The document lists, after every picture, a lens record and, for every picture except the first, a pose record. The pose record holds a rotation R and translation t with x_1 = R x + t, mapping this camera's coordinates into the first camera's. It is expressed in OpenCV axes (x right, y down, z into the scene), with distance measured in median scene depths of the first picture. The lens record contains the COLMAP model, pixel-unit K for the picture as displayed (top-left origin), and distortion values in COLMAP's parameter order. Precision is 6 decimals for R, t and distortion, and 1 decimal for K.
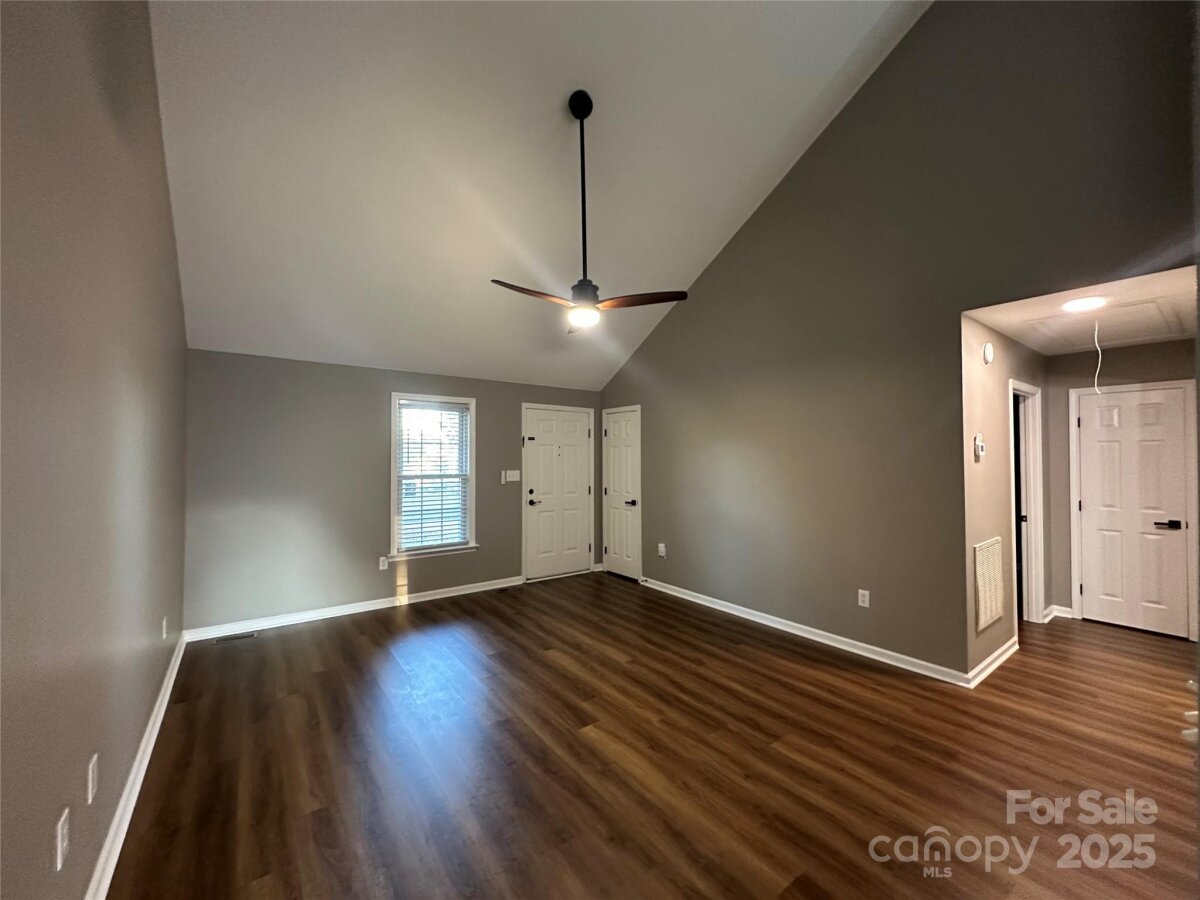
lens RADIAL K [[474.8, 0, 597.8], [0, 474.8, 447.2], [0, 0, 1]] dist [-0.003014, -0.000326]
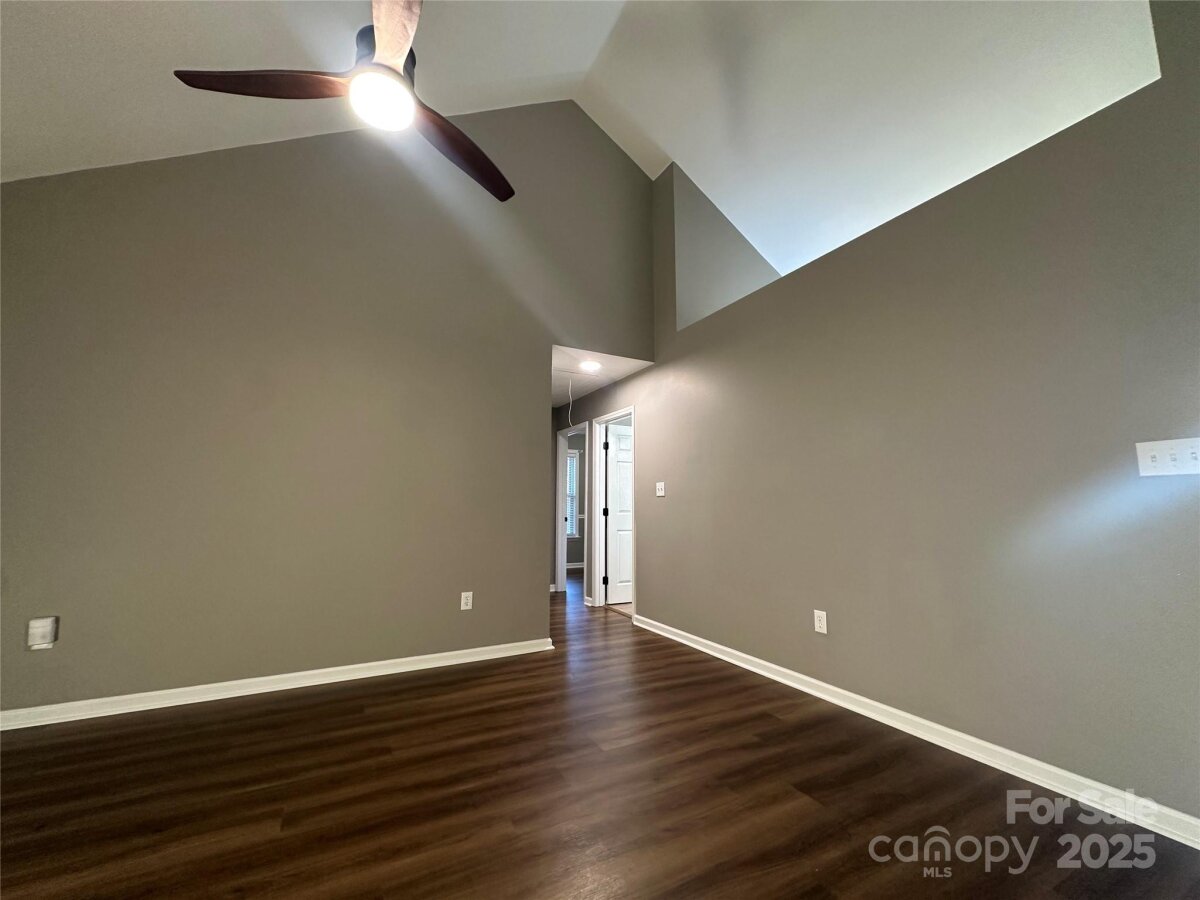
lens RADIAL K [[474.8, 0, 597.8], [0, 474.8, 447.2], [0, 0, 1]] dist [-0.003014, -0.000326]
pose [[0.149615, 0.124132, 0.980921, -0.360606], [-0.025202, 0.992244, -0.121721, 0.114827], [-0.988423, -0.006510, 0.151583, 0.563764]]
